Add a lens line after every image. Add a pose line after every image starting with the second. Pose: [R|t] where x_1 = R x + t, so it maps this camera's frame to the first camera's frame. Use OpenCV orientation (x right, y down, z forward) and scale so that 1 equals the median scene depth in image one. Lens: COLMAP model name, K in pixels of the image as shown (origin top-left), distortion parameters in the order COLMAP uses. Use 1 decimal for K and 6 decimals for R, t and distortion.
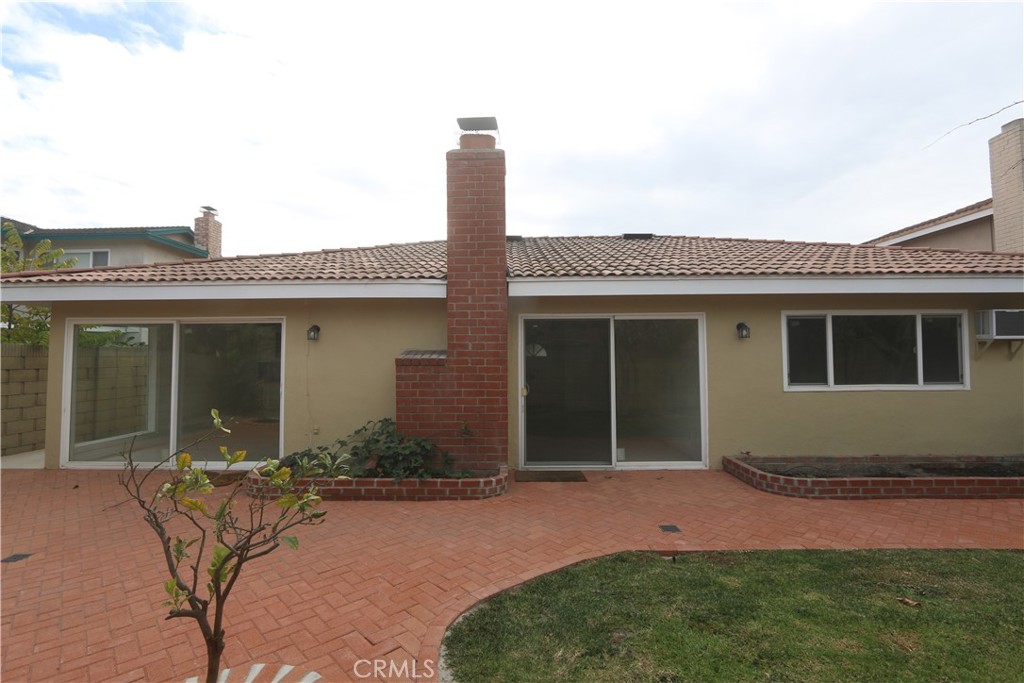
lens RADIAL K [[467.0, 0, 512.8], [0, 467.0, 340.1], [0, 0, 1]] dist [-0.000650, -0.000641]
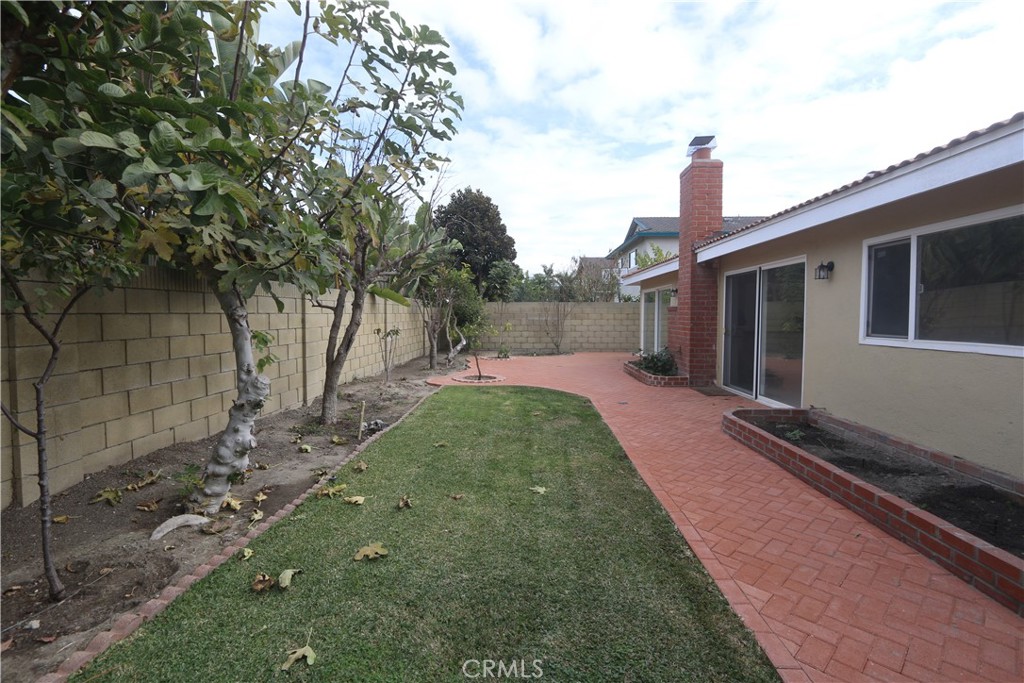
lens RADIAL K [[467.0, 0, 511.2], [0, 467.0, 339.8], [0, 0, 1]] dist [-0.000650, -0.000641]
pose [[-0.051890, 0.057380, -0.997003, 1.394912], [0.042172, 0.997583, 0.055218, 0.034511], [0.997762, -0.039180, -0.054184, 0.452117]]
